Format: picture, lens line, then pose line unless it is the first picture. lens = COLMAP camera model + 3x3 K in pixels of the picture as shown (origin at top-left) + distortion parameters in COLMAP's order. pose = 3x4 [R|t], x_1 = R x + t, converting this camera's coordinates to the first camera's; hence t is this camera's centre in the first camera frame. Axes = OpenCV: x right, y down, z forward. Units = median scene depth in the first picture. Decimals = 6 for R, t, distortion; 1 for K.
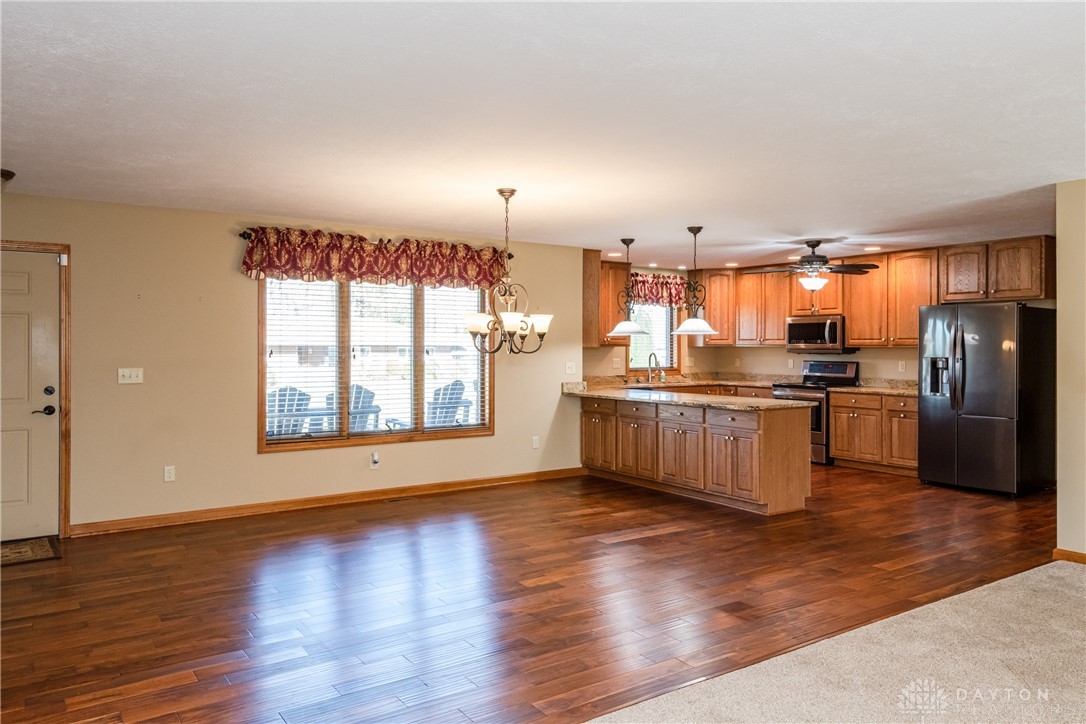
lens RADIAL K [[794.0, 0, 574.4], [0, 794.0, 342.0], [0, 0, 1]] dist [0.048941, -0.000867]
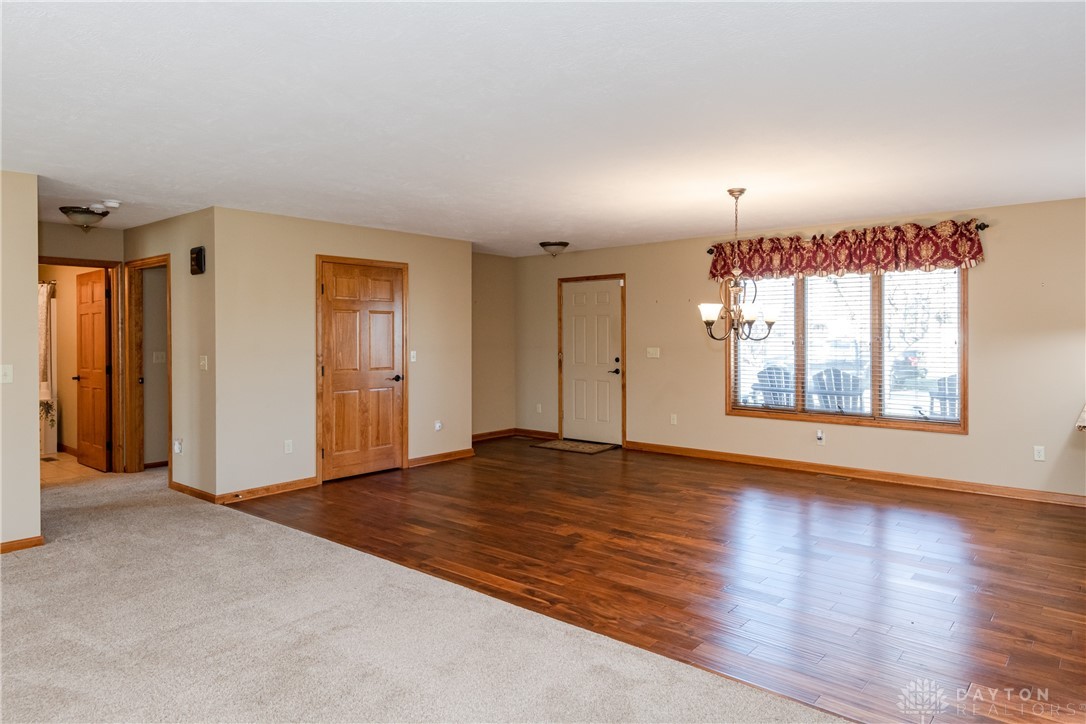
lens RADIAL K [[709.9, 0, 543.3], [0, 709.9, 315.9], [0, 0, 1]] dist [0.042977, -0.042447]
pose [[0.218011, -0.027436, -0.975561, 0.595426], [0.008860, 0.999619, -0.026133, 0.003879], [0.975906, -0.002947, 0.218171, 0.392978]]
